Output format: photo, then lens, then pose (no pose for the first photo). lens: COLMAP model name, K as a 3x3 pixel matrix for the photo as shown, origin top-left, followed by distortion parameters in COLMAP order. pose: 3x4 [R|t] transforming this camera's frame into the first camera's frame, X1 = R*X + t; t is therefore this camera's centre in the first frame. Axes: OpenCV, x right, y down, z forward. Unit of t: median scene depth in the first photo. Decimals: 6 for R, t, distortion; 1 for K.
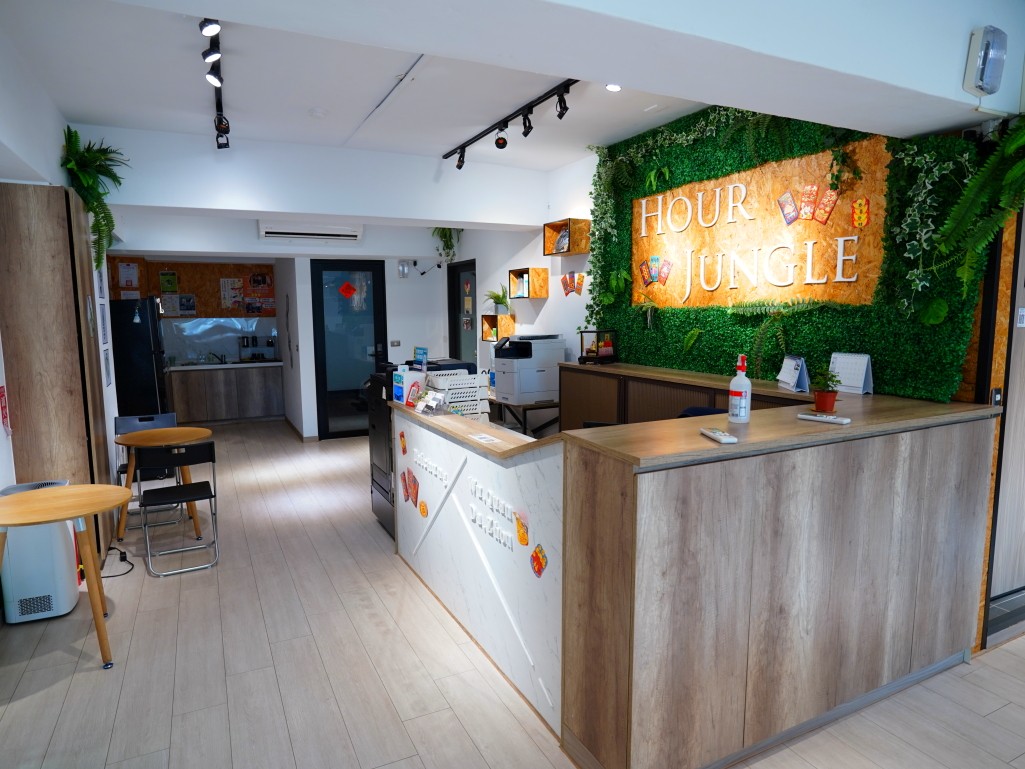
lens RADIAL K [[626.6, 0, 509.3], [0, 626.6, 386.4], [0, 0, 1]] dist [-0.029041, 0.008114]
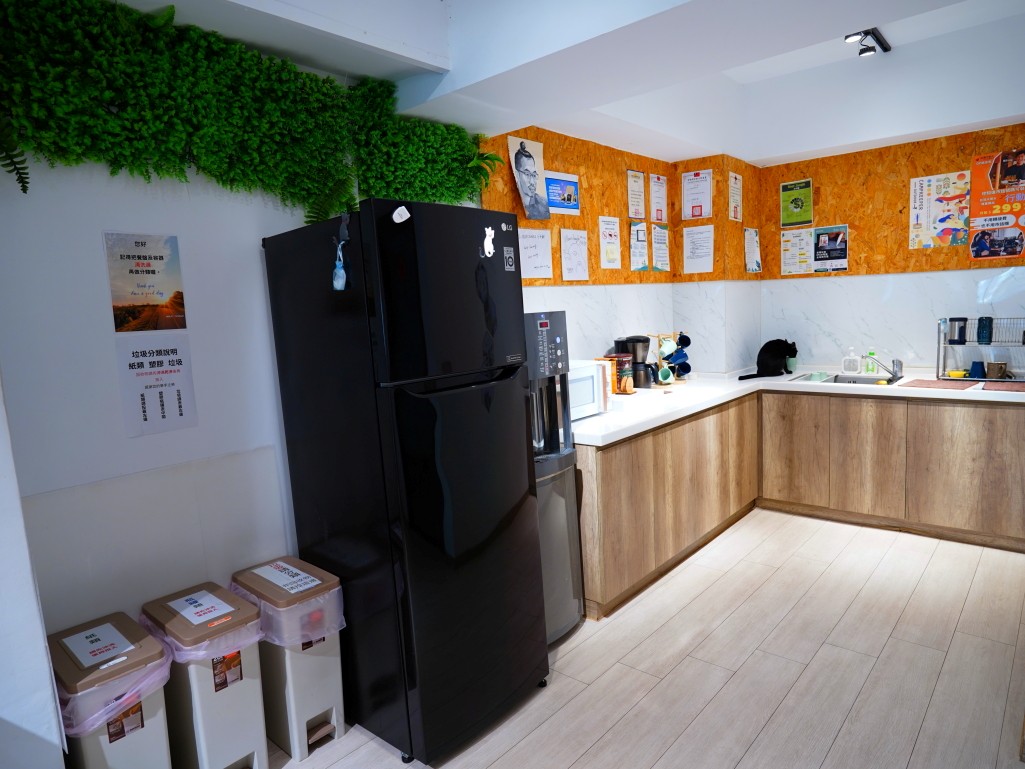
lens RADIAL K [[626.6, 0, 510.7], [0, 626.6, 386.5], [0, 0, 1]] dist [-0.029041, 0.008114]
pose [[0.375179, 0.110202, -0.920378, -0.161519], [-0.063456, 0.993632, 0.093106, -0.054186], [0.924778, 0.023472, 0.379783, 0.581360]]
